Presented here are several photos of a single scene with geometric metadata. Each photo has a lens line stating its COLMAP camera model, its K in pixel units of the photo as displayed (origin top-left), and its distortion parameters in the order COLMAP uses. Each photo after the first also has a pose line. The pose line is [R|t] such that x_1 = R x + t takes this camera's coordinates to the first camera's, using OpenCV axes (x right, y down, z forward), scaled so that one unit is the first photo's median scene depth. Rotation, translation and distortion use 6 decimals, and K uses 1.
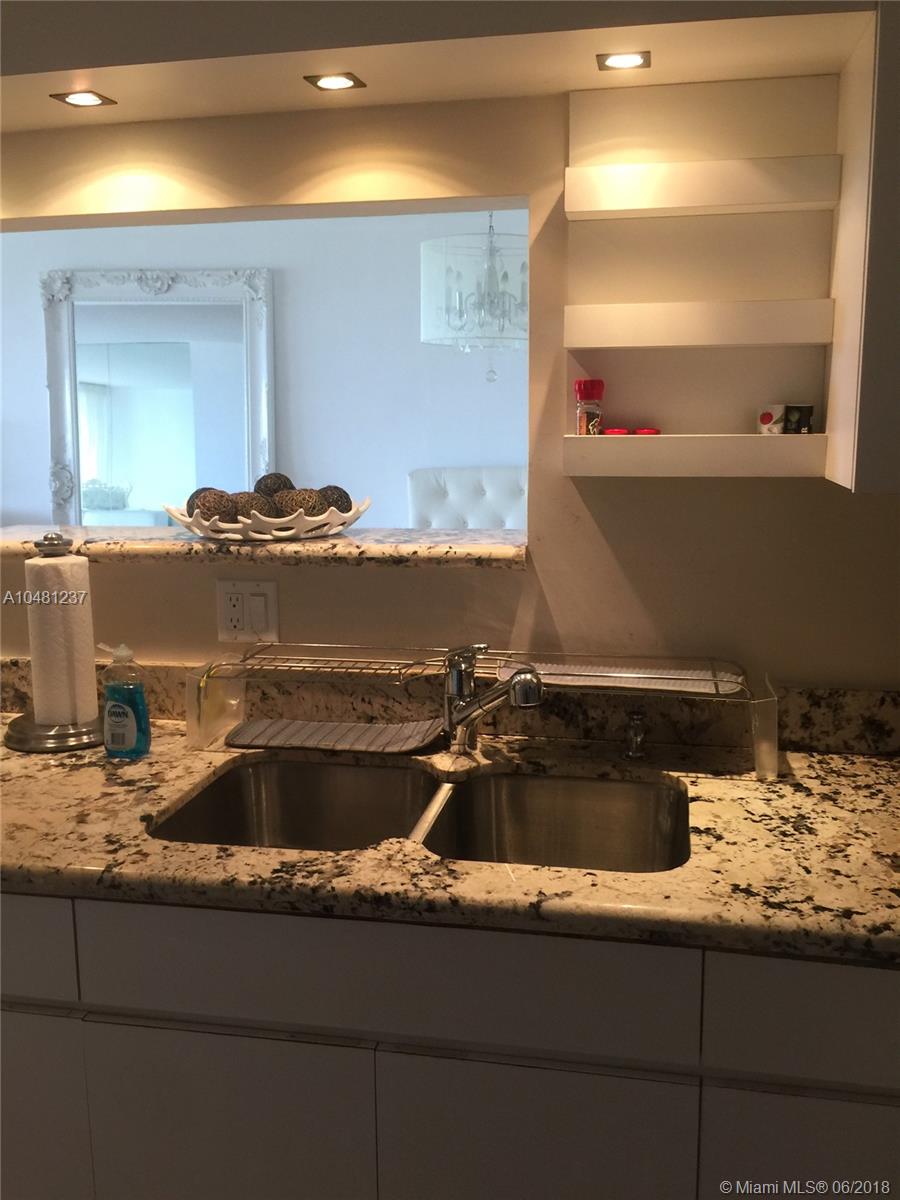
lens RADIAL K [[1045.0, 0, 454.0], [0, 1045.0, 571.7], [0, 0, 1]] dist [0.114368, -0.152303]
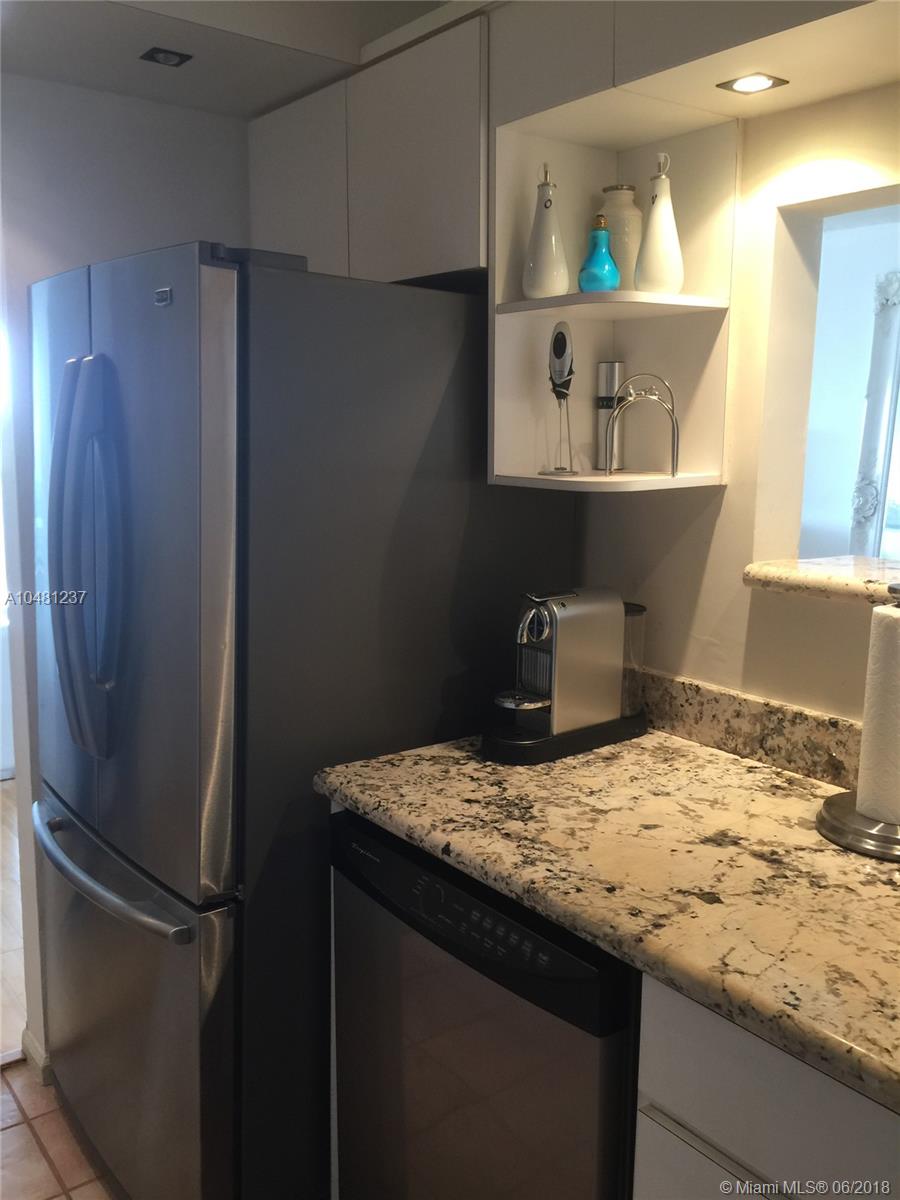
lens RADIAL K [[1045.0, 0, 454.0], [0, 1045.0, 571.7], [0, 0, 1]] dist [0.114368, -0.152303]
pose [[0.757753, 0.114706, -0.642380, -0.143068], [-0.122601, 0.991924, 0.032501, -0.024835], [0.640920, 0.054129, 0.765696, 0.204924]]
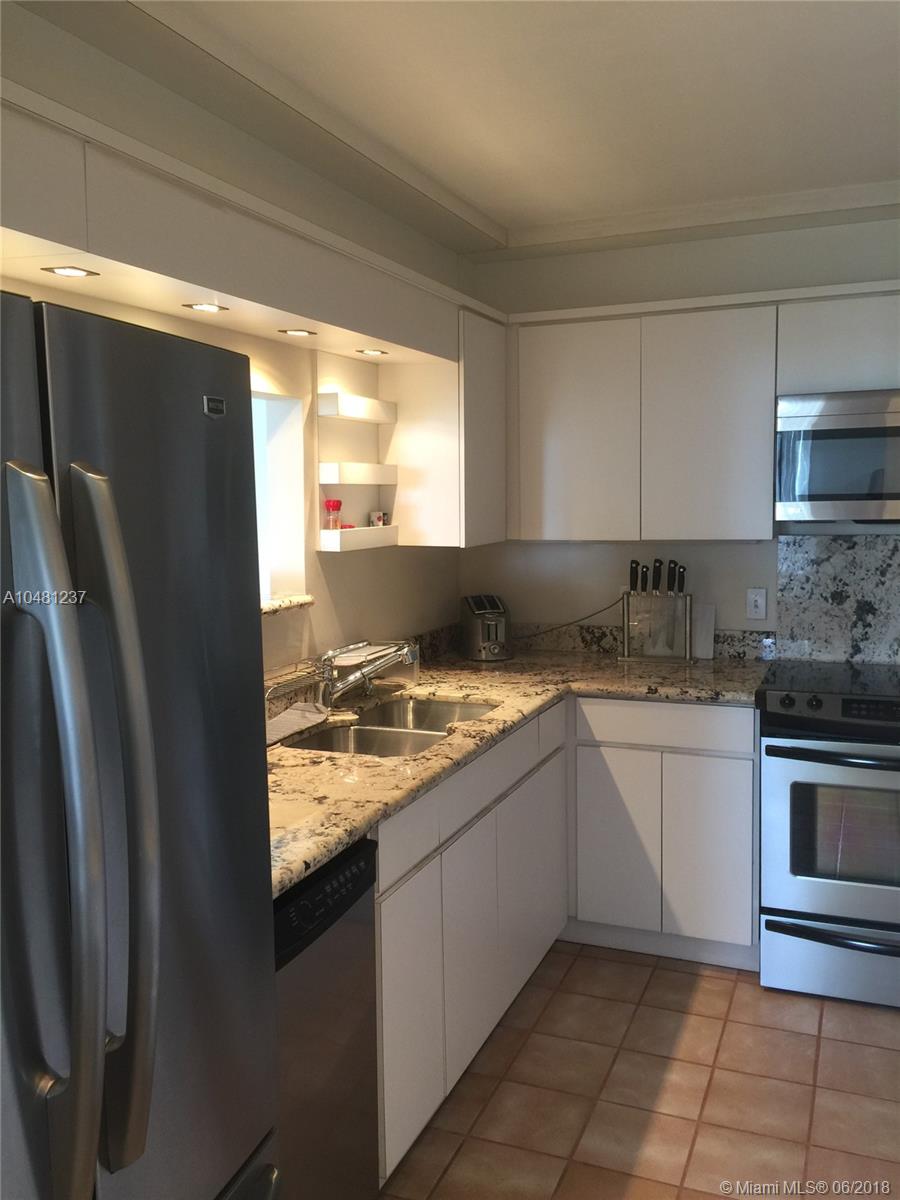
lens RADIAL K [[1045.0, 0, 454.0], [0, 1045.0, 571.7], [0, 0, 1]] dist [0.114368, -0.152303]
pose [[0.186378, -0.070184, 0.979968, -1.644656], [0.154906, 0.987068, 0.041231, -0.099472], [-0.970189, 0.144119, 0.194840, 0.440798]]
